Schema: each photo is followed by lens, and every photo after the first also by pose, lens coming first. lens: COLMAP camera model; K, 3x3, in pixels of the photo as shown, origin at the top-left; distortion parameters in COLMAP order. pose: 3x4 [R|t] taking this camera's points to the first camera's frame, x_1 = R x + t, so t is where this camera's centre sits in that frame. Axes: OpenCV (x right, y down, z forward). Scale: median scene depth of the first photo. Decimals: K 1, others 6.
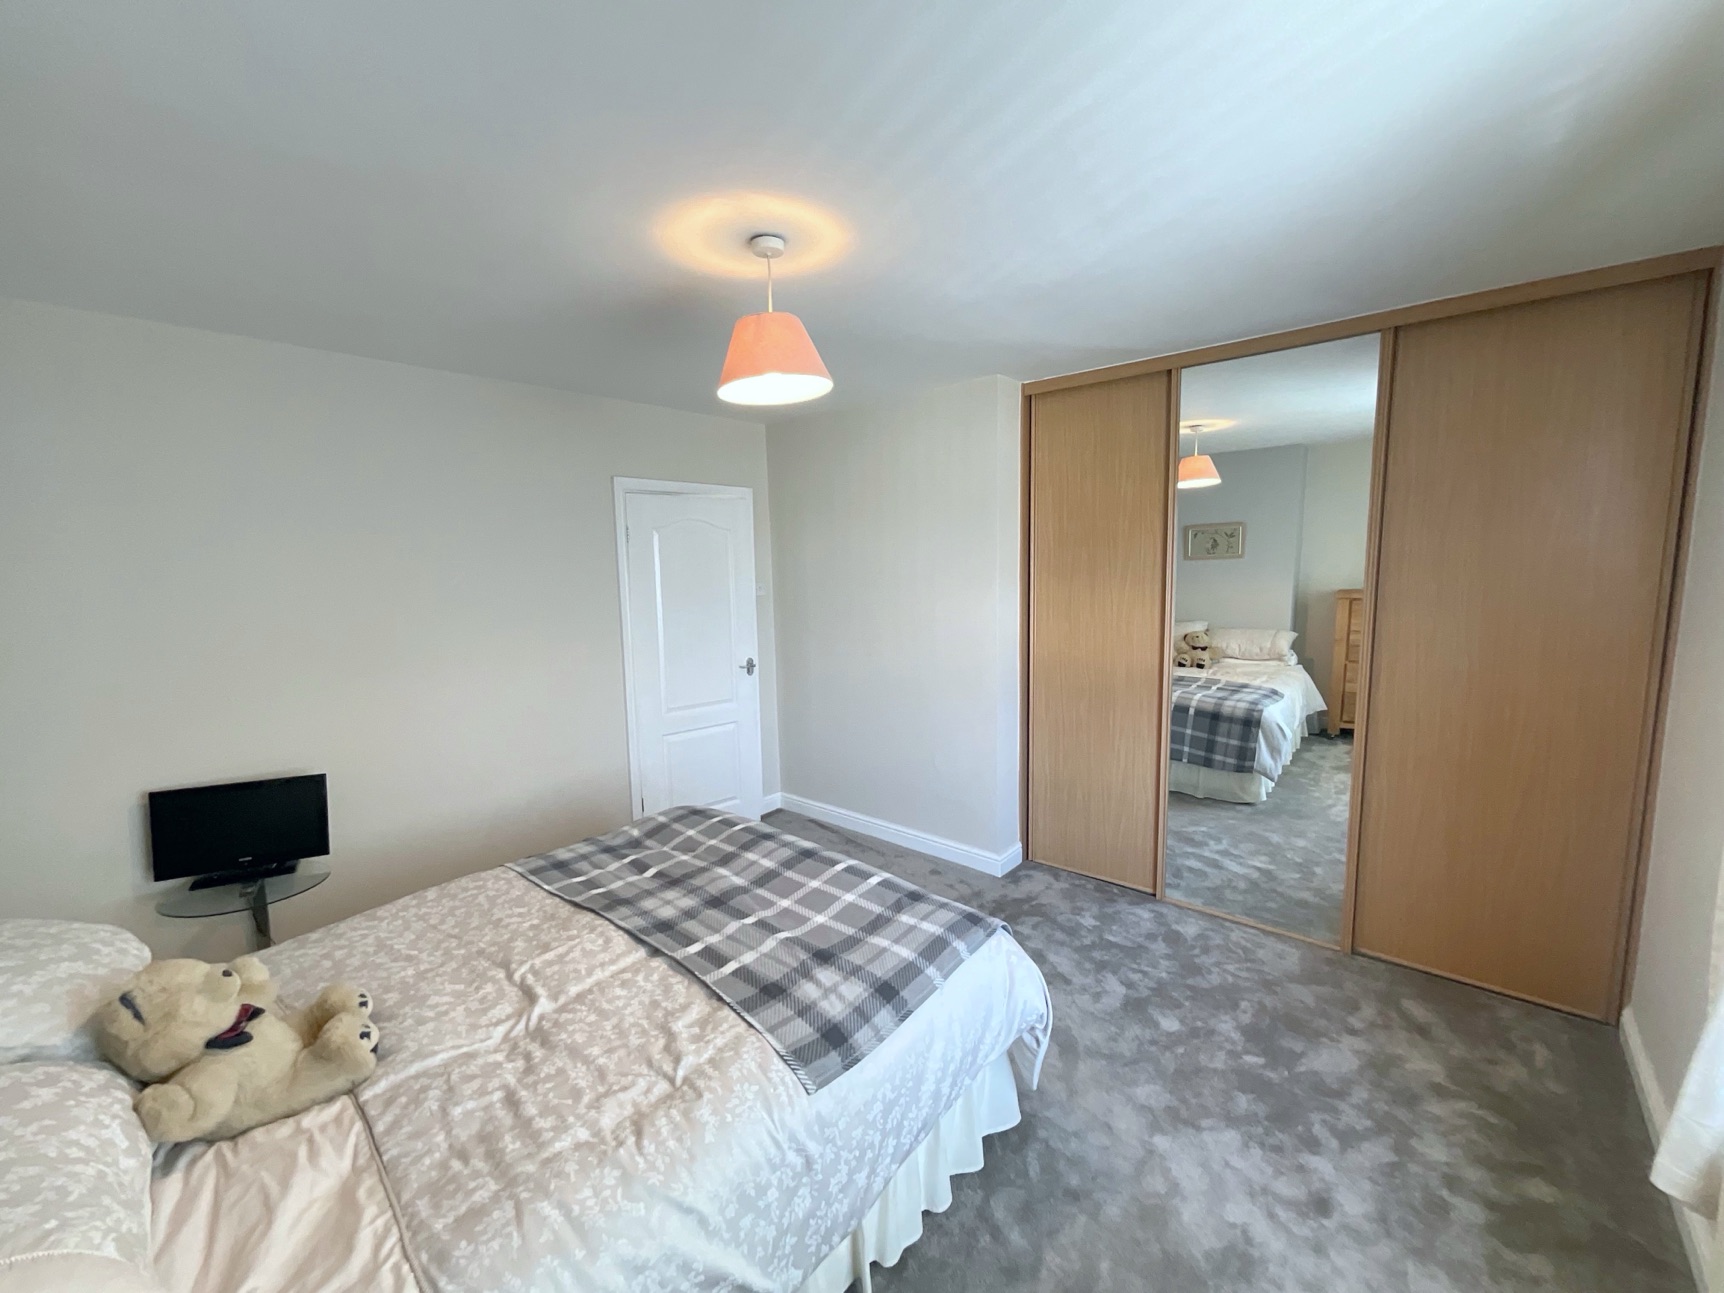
lens RADIAL K [[700.6, 0, 862.0], [0, 700.6, 646.5], [0, 0, 1]] dist [0.001104, 0.000182]
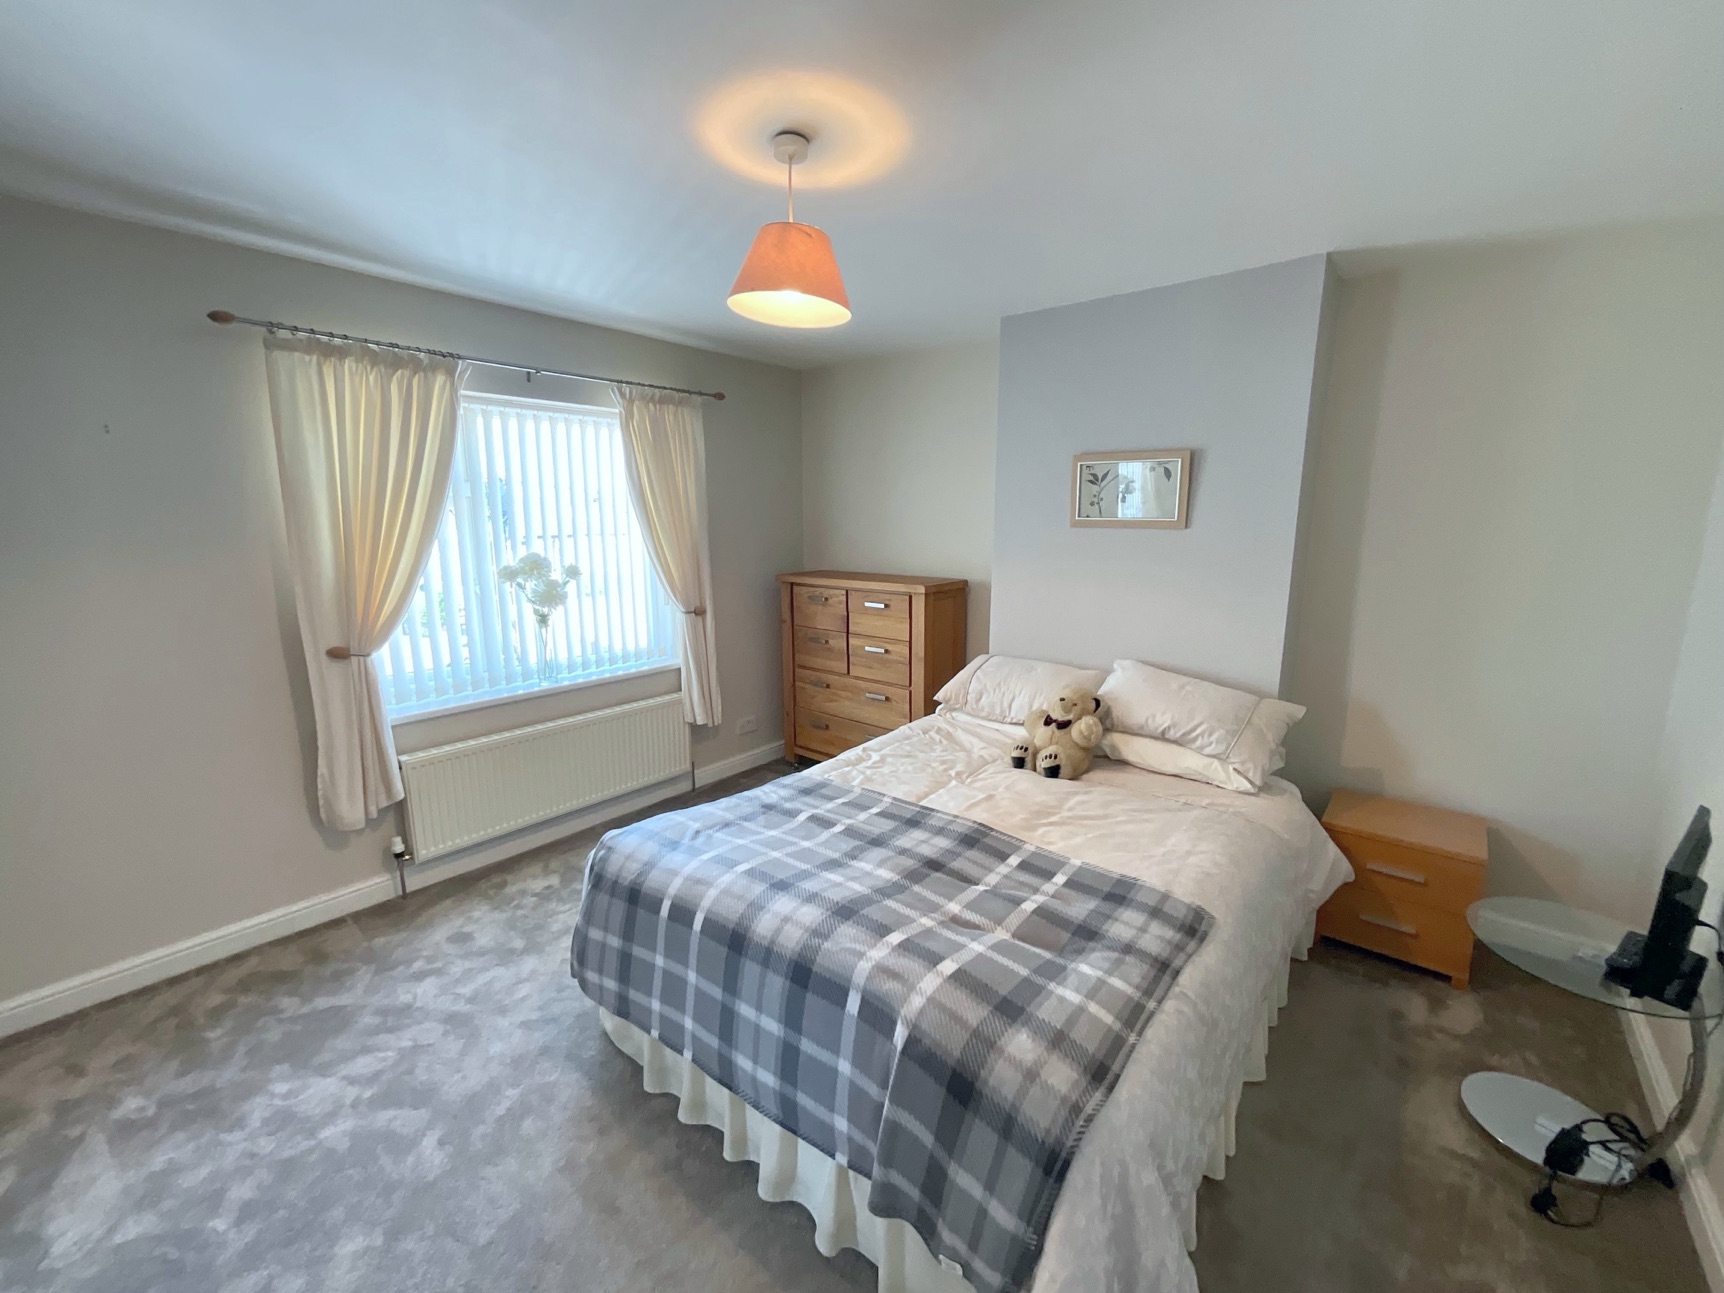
lens RADIAL K [[700.6, 0, 862.0], [0, 700.6, 646.5], [0, 0, 1]] dist [0.001104, 0.000182]
pose [[-0.999010, 0.028682, -0.034014, -0.159471], [0.016909, 0.951870, 0.306036, -0.200823], [0.041154, 0.305158, -0.951412, 1.804495]]
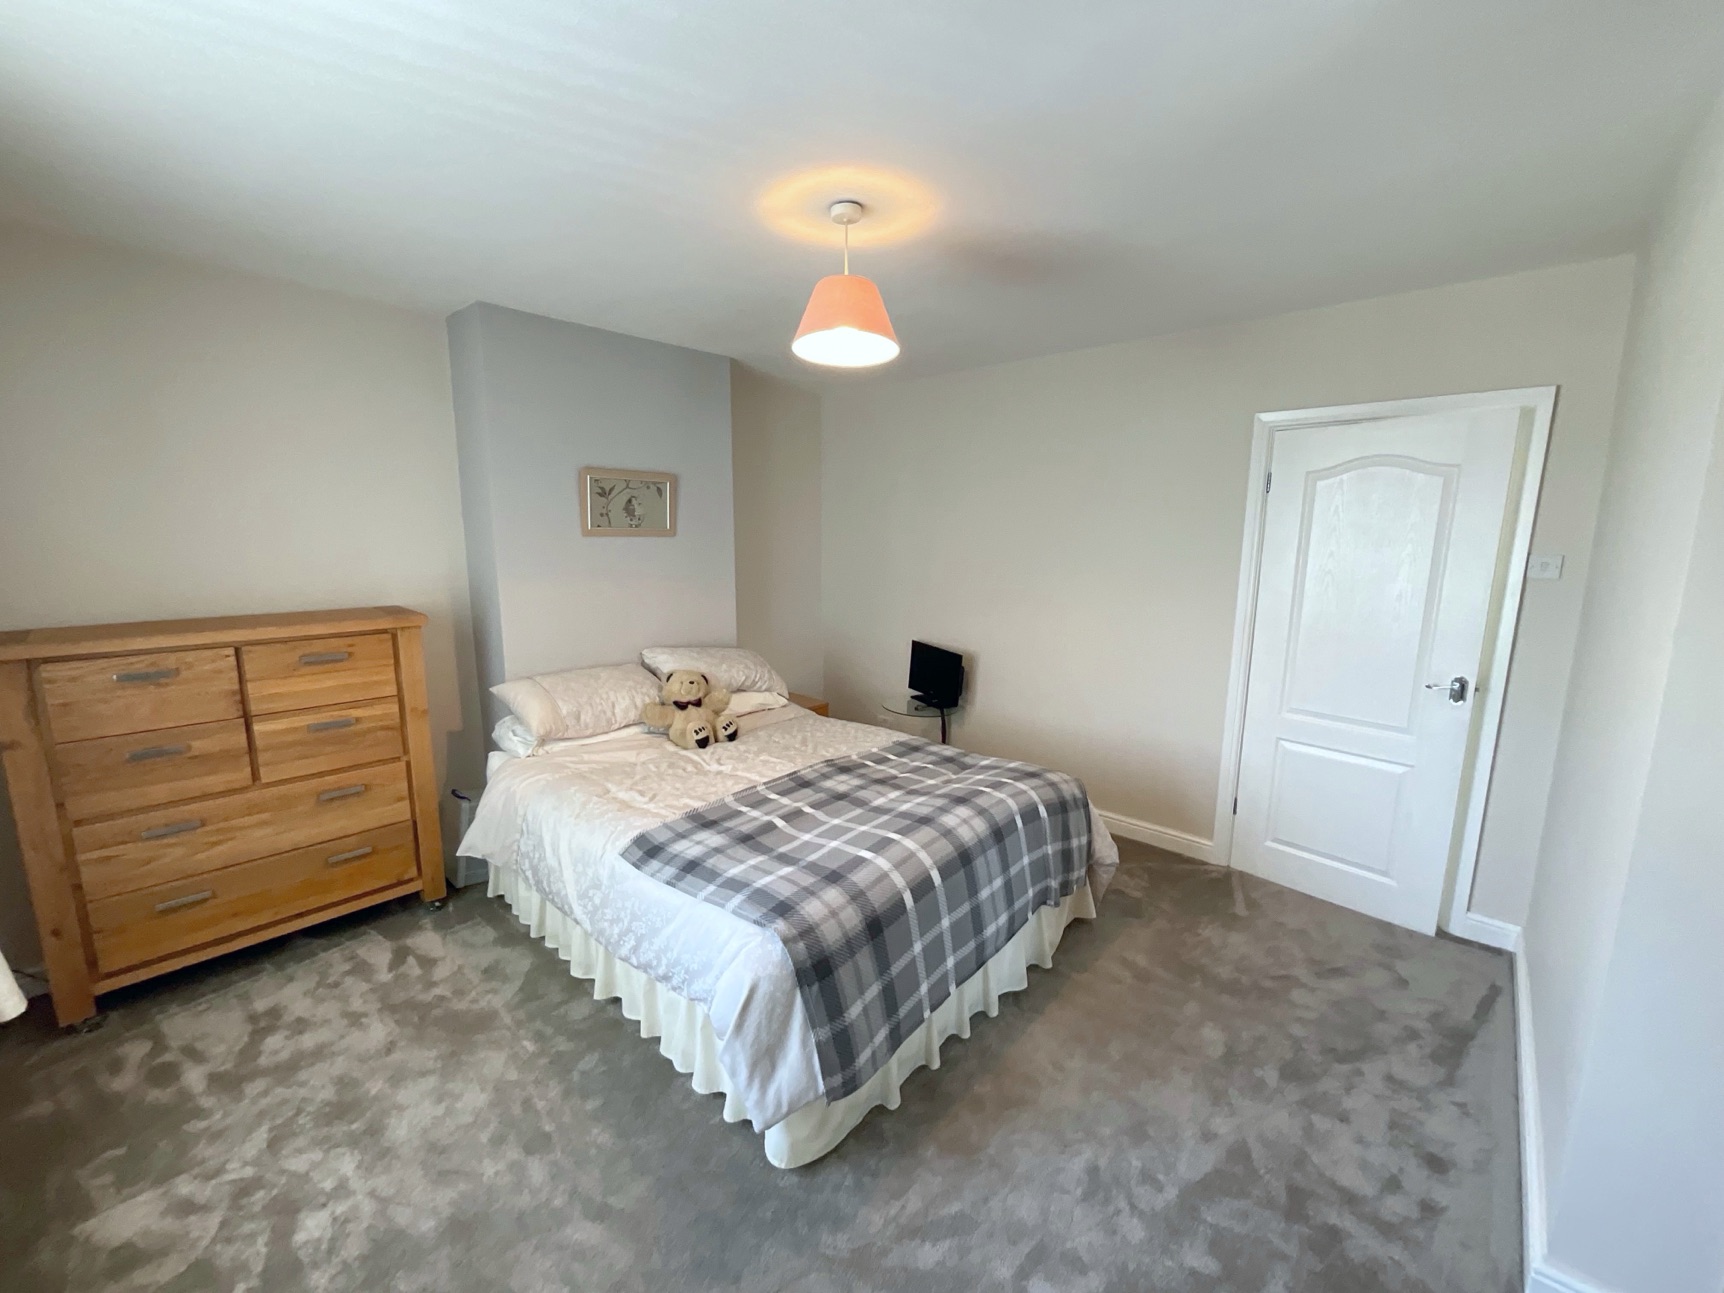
lens RADIAL K [[692.5, 0, 857.7], [0, 692.5, 656.3], [0, 0, 1]] dist [0.000492, 0.000095]
pose [[-0.012589, 0.199512, -0.979815, 0.878809], [-0.129879, 0.971265, 0.199440, -0.106833], [0.991450, 0.129768, 0.013686, 0.949896]]
